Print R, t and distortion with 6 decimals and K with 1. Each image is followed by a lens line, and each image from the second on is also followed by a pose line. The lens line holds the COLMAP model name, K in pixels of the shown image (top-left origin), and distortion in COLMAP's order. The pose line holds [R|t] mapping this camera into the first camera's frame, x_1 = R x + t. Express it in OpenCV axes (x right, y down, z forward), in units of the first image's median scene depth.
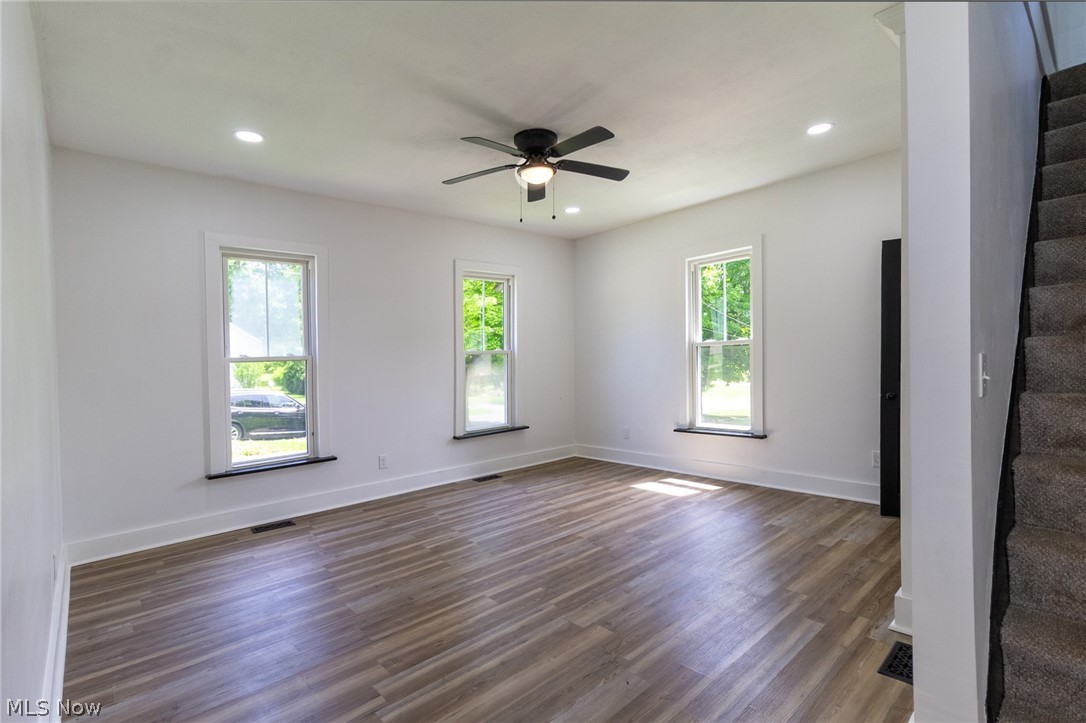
lens RADIAL K [[520.4, 0, 548.4], [0, 520.4, 351.3], [0, 0, 1]] dist [0.001728, -0.014591]
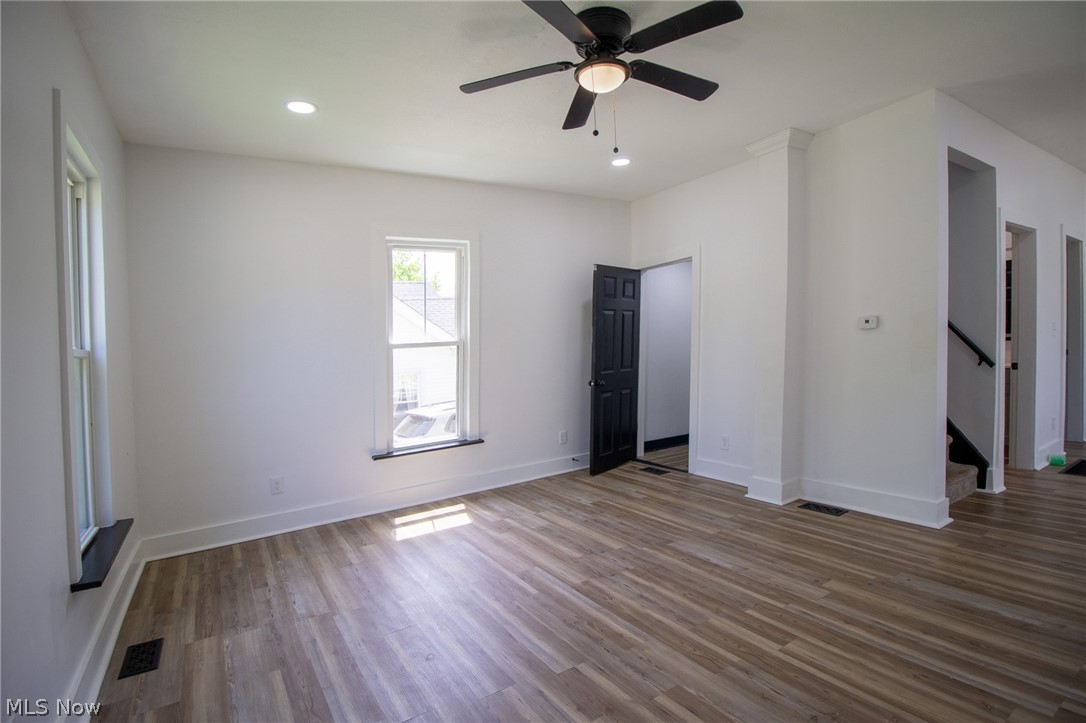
lens RADIAL K [[520.4, 0, 548.4], [0, 520.4, 351.3], [0, 0, 1]] dist [0.001728, -0.014591]
pose [[0.168738, 0.022240, 0.985410, -0.693675], [0.041186, 0.998713, -0.029592, 0.037752], [-0.984800, 0.045578, 0.167605, 0.888639]]
